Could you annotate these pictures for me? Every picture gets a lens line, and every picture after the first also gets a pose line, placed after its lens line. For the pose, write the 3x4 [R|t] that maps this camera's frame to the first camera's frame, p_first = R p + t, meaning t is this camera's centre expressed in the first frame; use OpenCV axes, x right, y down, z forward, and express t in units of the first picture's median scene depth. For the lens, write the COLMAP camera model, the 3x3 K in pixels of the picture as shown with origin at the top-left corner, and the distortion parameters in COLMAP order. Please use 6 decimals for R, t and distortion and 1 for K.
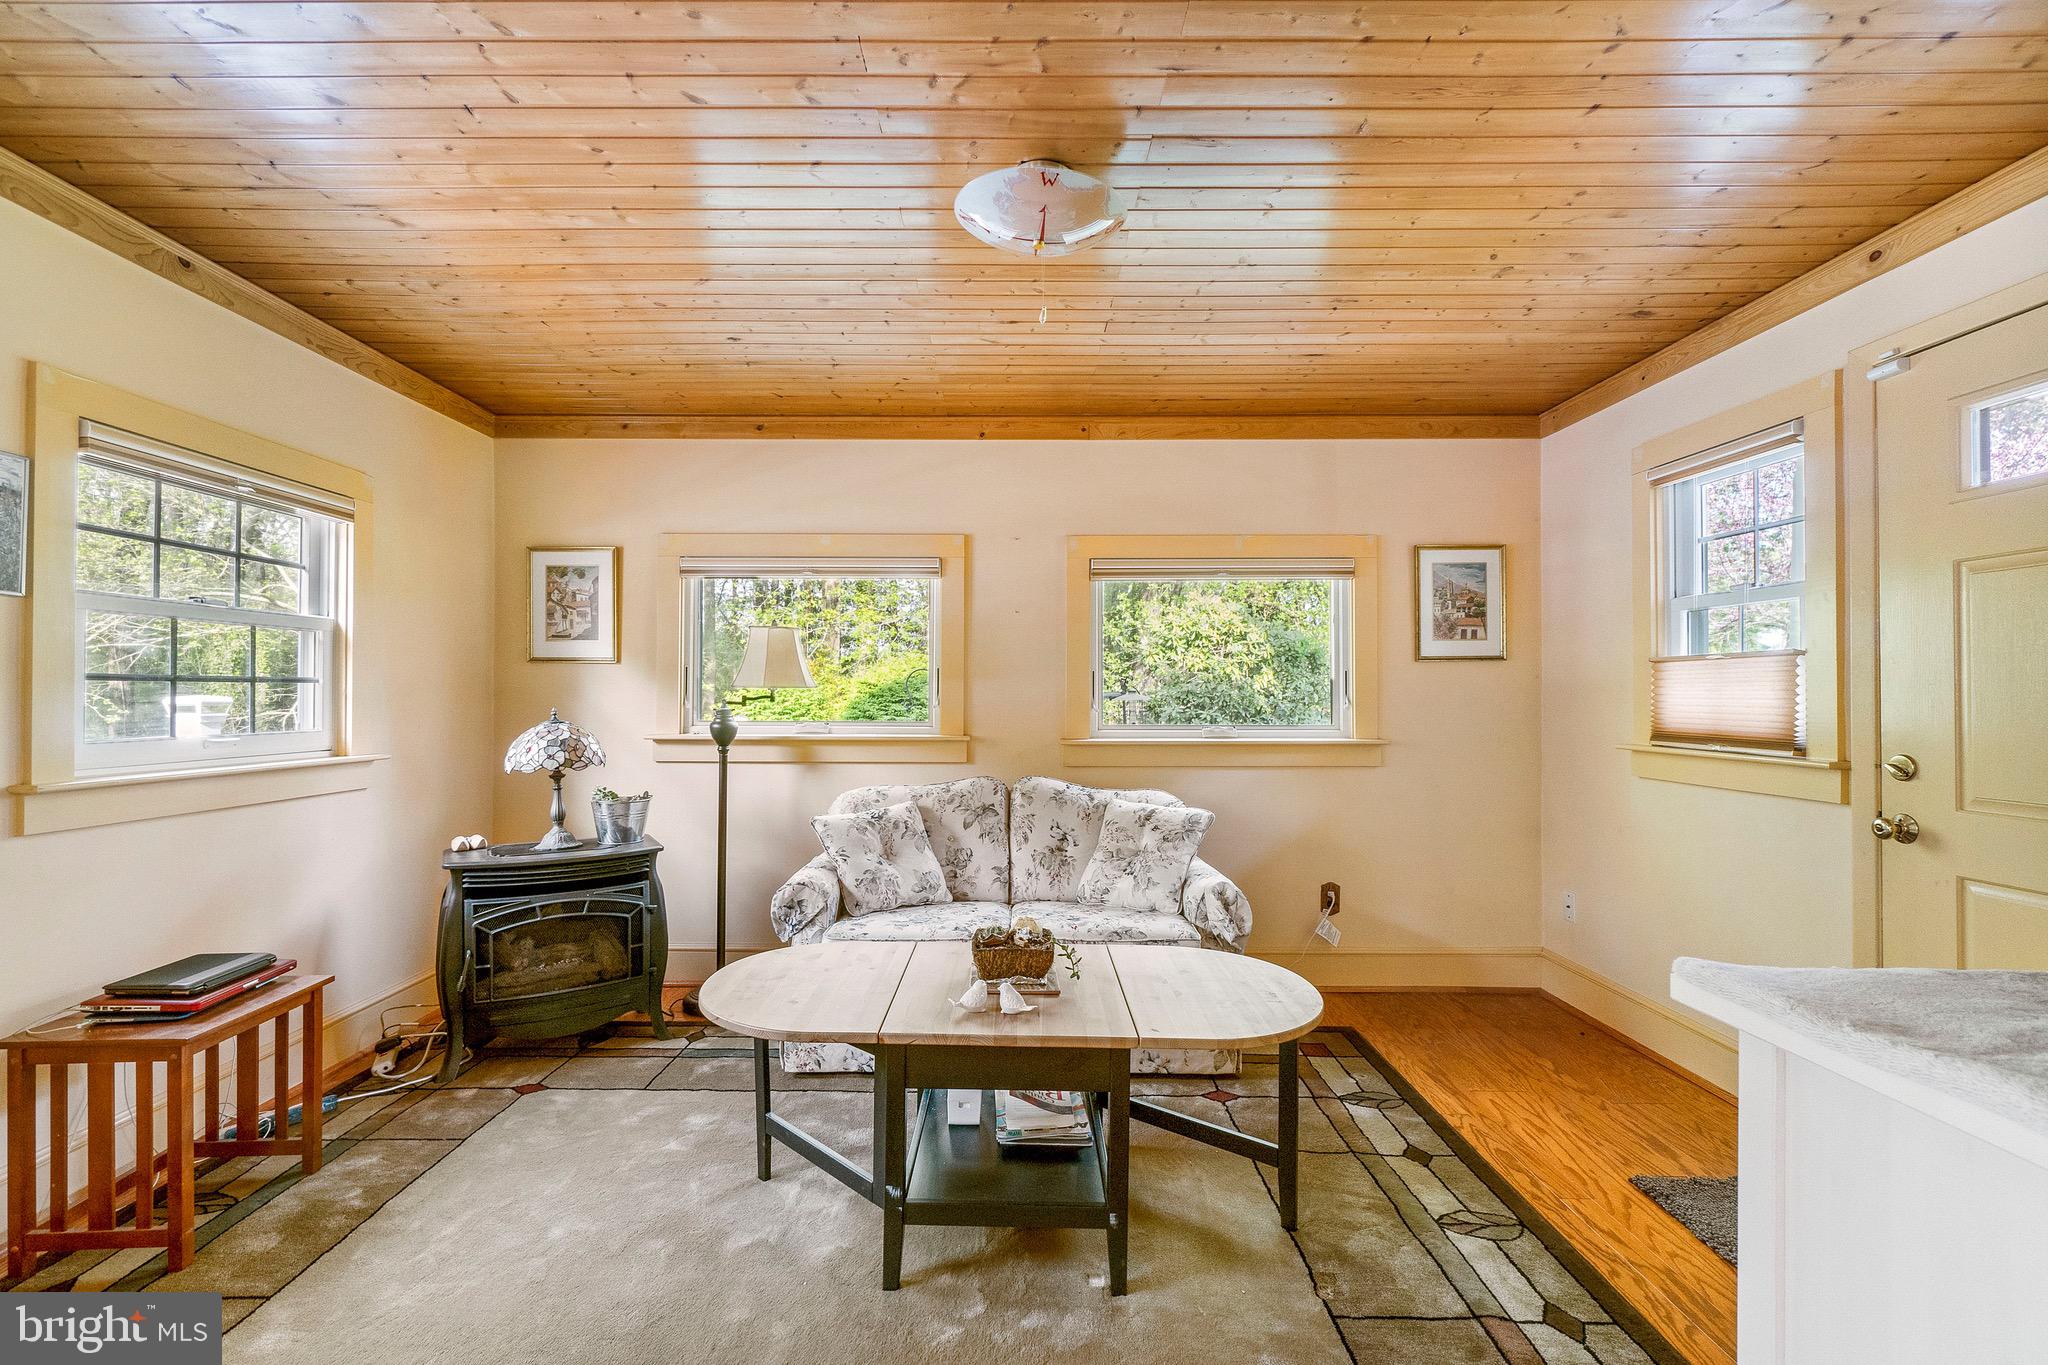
lens RADIAL K [[907.4, 0, 1024.0], [0, 907.4, 682.5], [0, 0, 1]] dist [-0.000649, 0.000236]
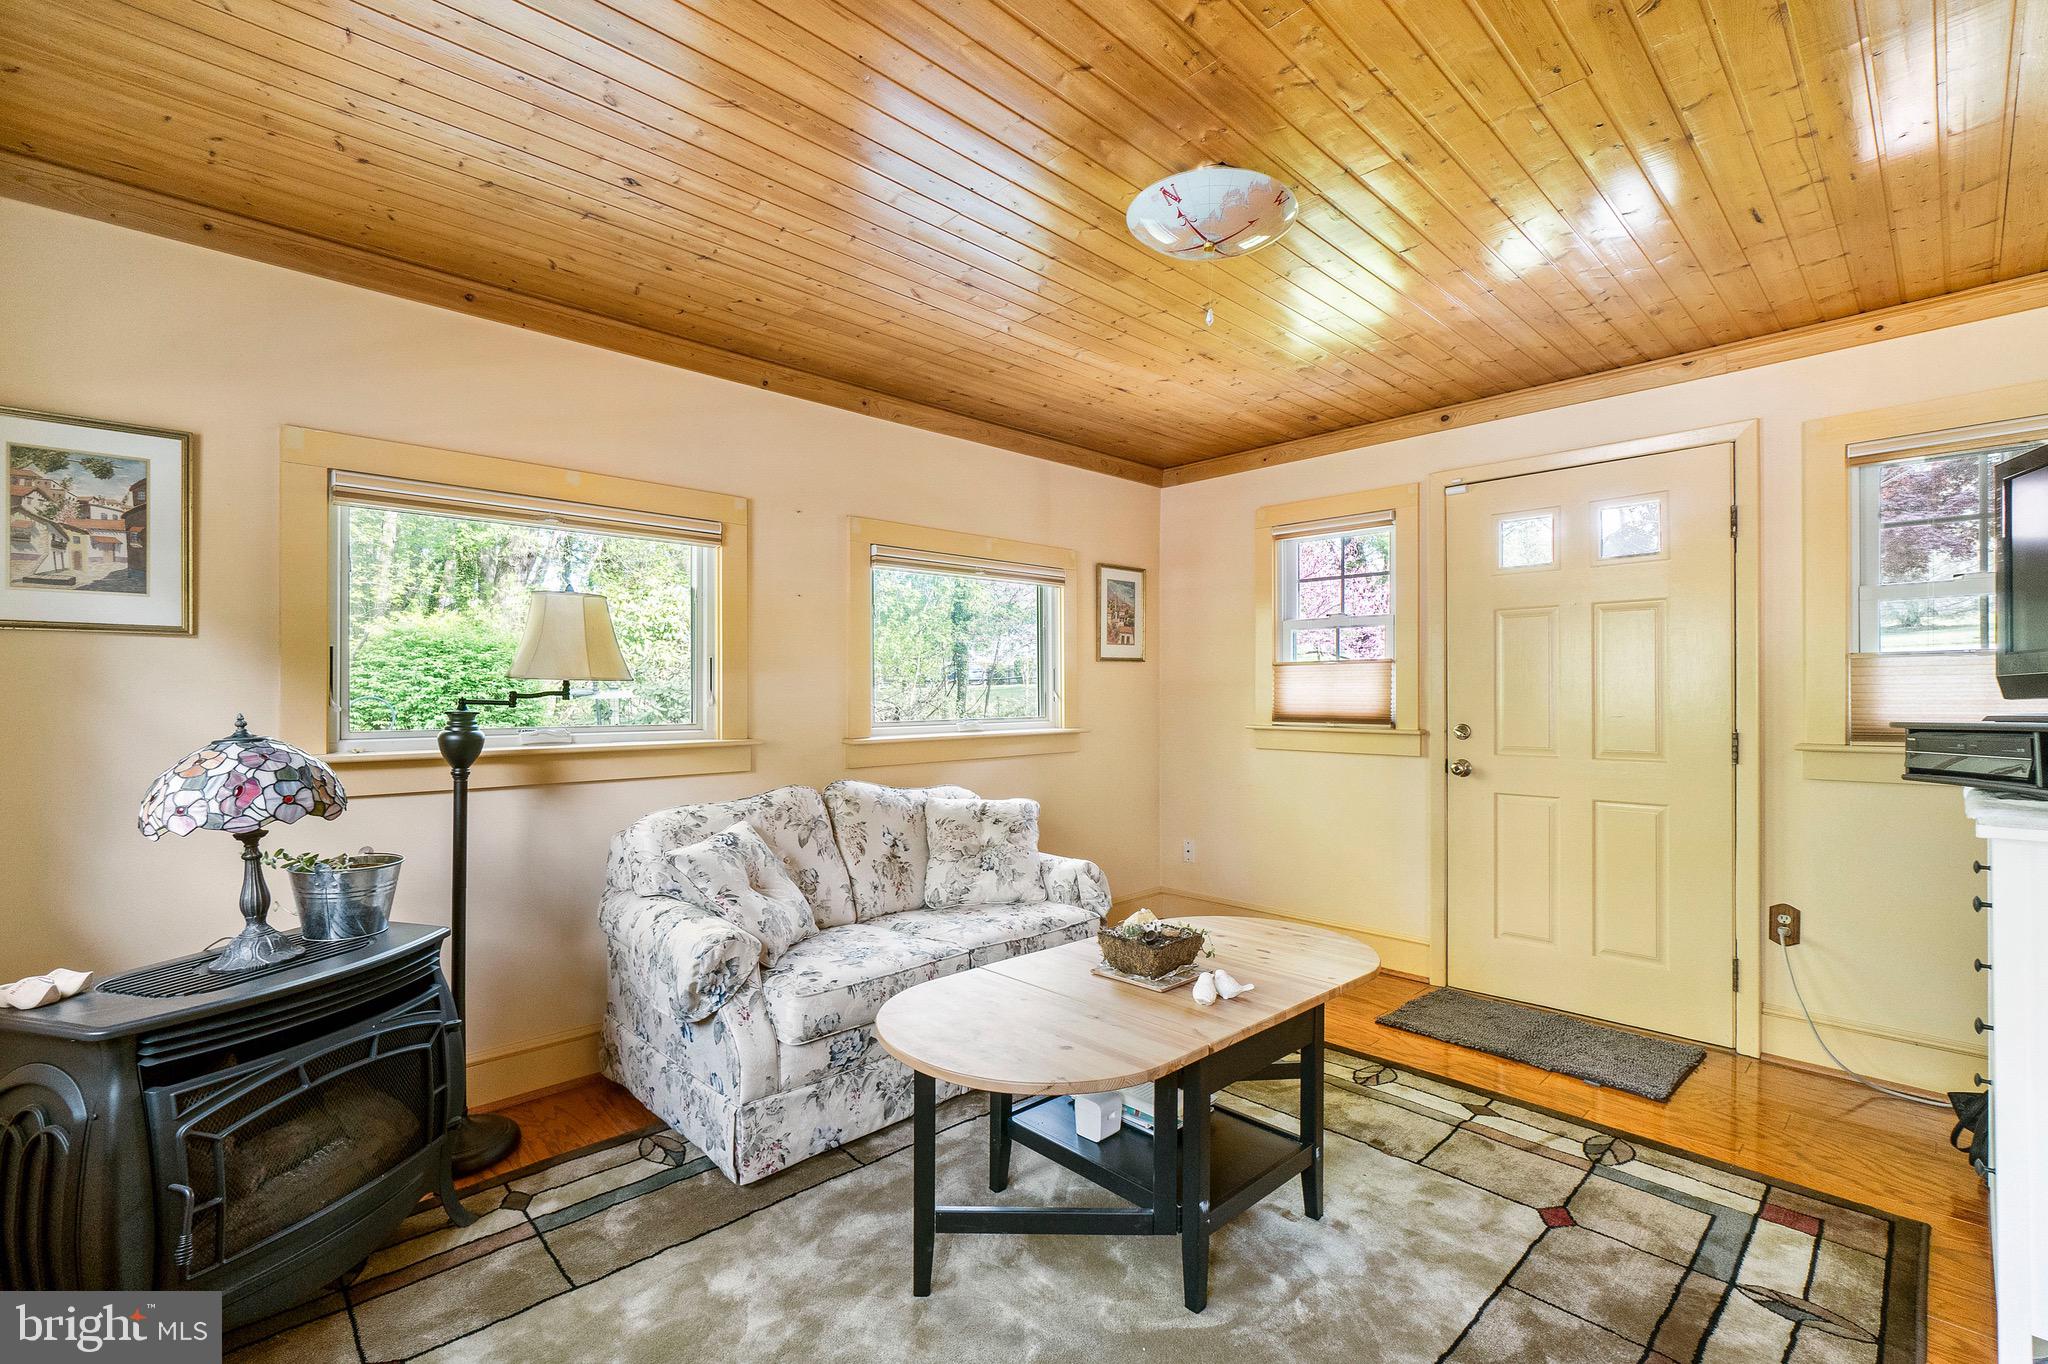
lens RADIAL K [[904.1, 0, 1025.3], [0, 904.1, 690.1], [0, 0, 1]] dist [-0.010283, 0.000313]
pose [[0.720289, -0.001305, 0.693673, -0.500028], [-0.004915, 0.999964, 0.006985, 0.007150], [-0.693657, -0.008440, 0.720256, 0.242495]]
